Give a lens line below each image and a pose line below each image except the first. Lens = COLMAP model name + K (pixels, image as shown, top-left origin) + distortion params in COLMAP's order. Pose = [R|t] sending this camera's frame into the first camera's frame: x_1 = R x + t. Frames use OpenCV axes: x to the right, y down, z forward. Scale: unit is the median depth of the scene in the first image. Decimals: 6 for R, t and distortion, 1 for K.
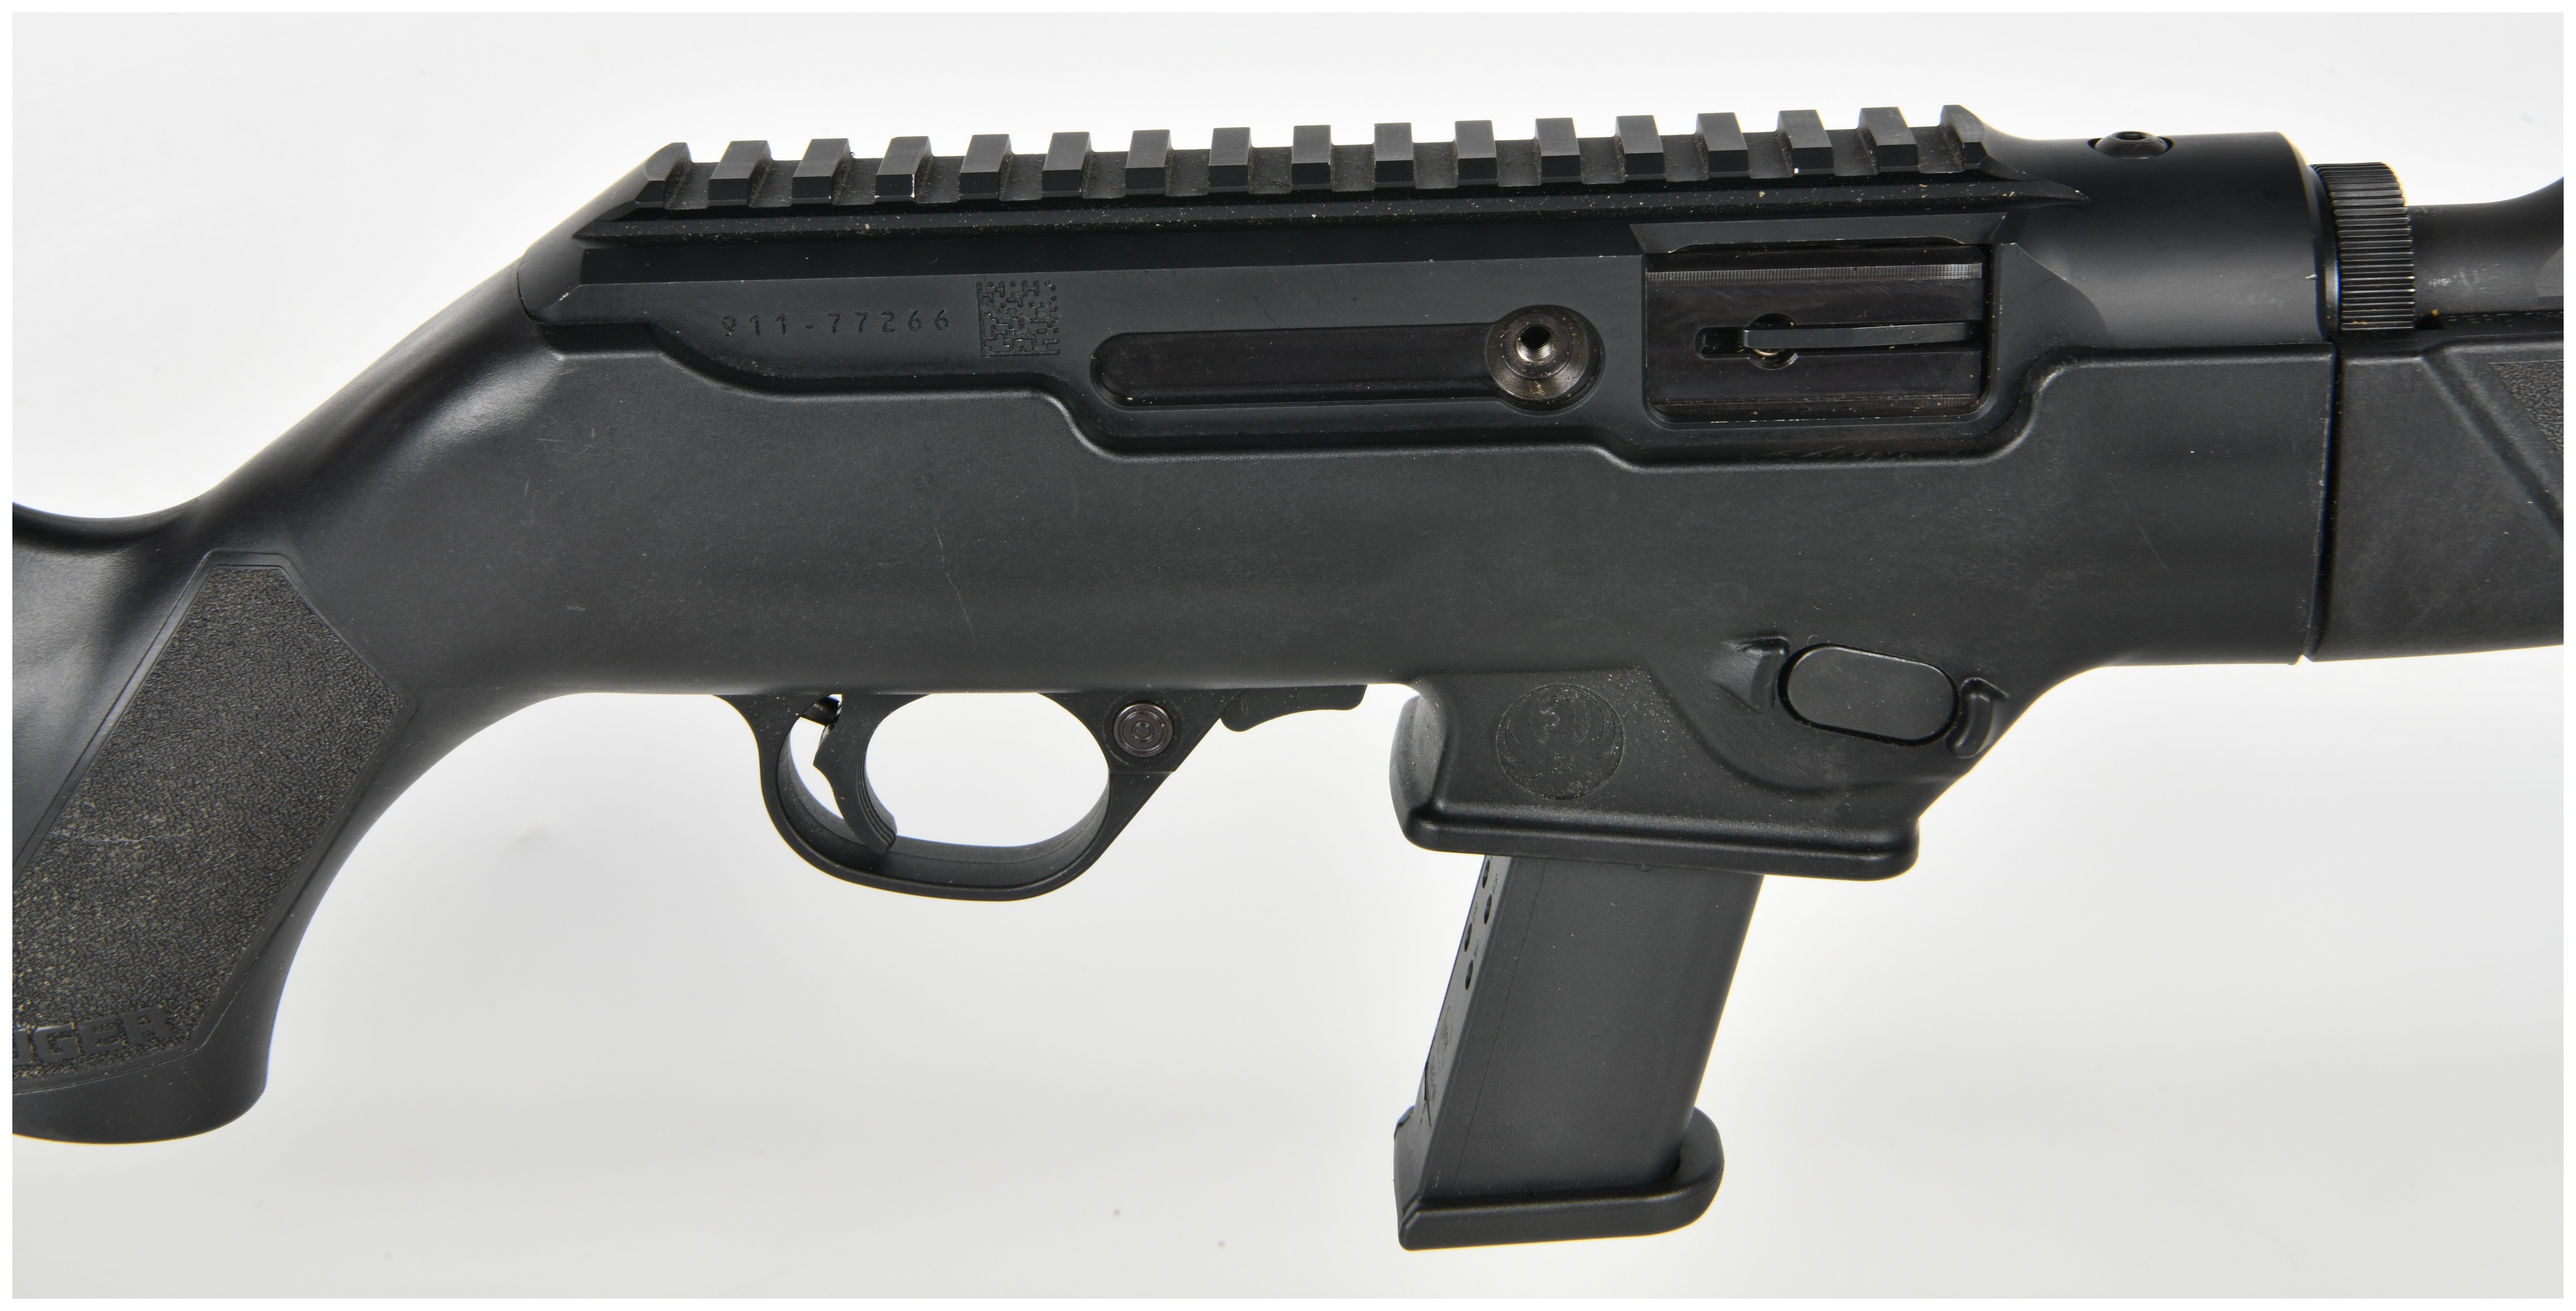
lens RADIAL K [[4588.8, 0, 1286.9], [0, 4588.8, 642.9], [0, 0, 1]] dist [0.348138, 0.000000]
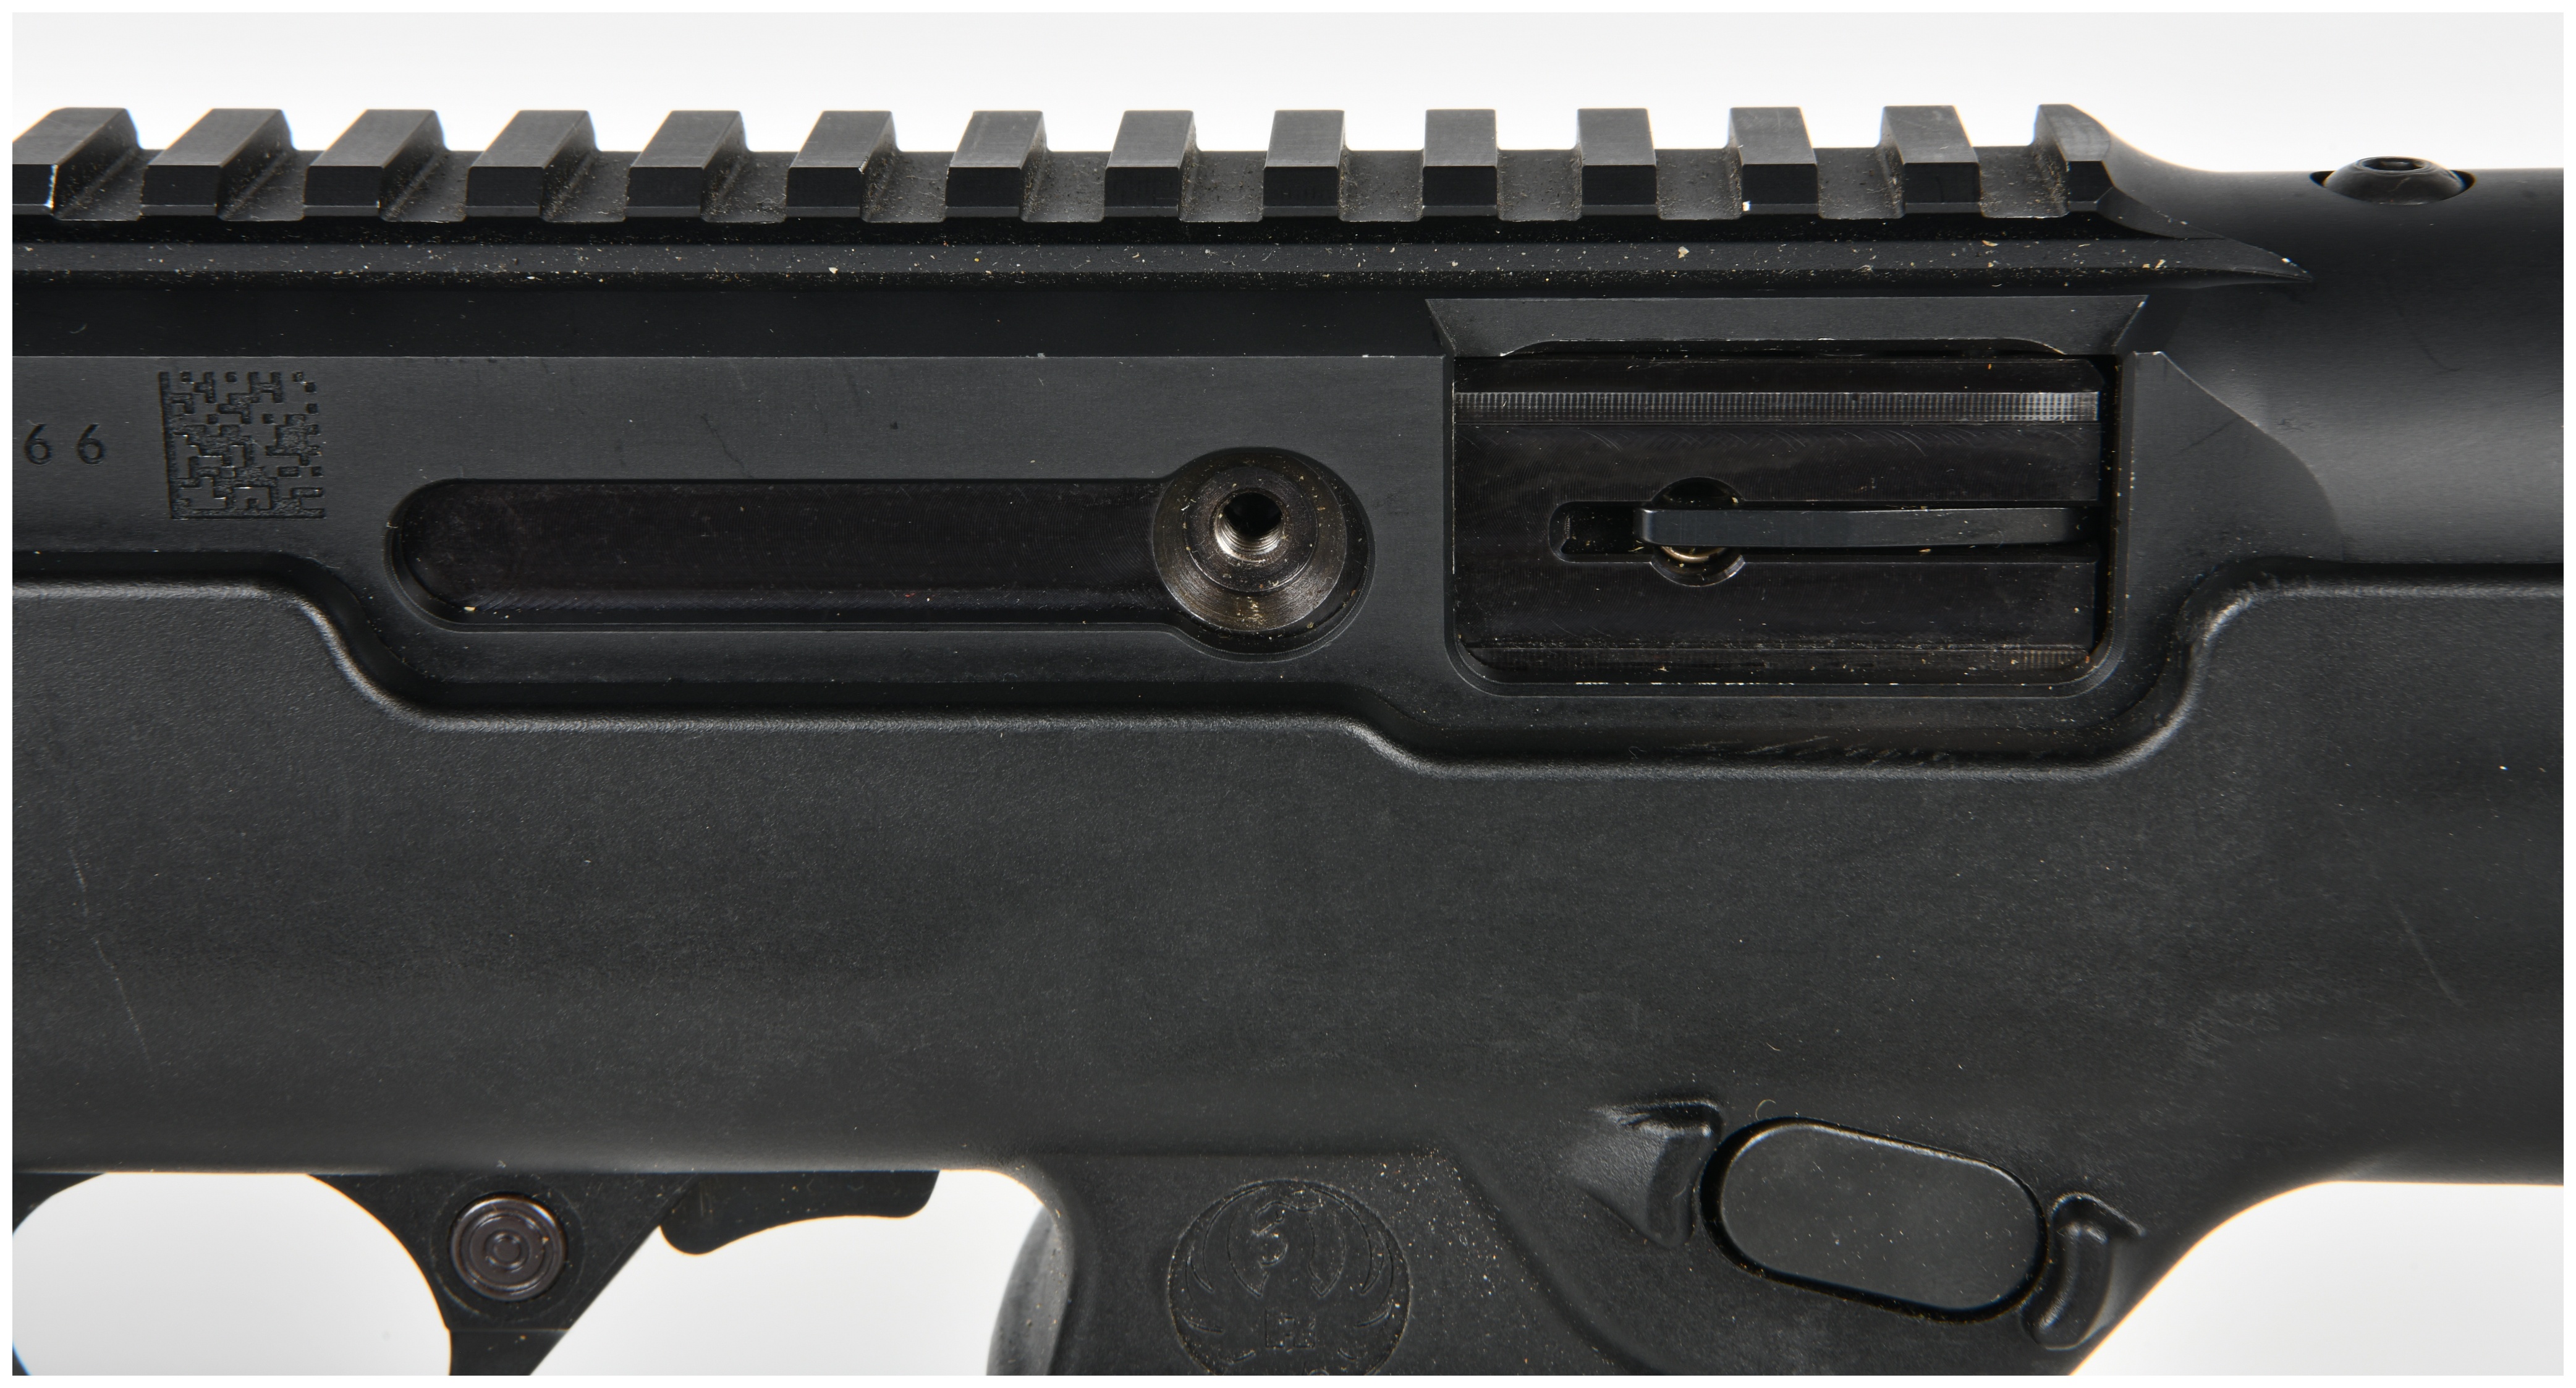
lens RADIAL K [[6107.9, 0, 1294.7], [0, 6107.9, 692.9], [0, 0, 1]] dist [0.485626, 0.000000]
pose [[0.999611, 0.027634, -0.003876, 0.062799], [-0.027824, 0.997602, -0.063369, -0.002150], [0.002115, 0.063452, 0.997983, 0.309571]]
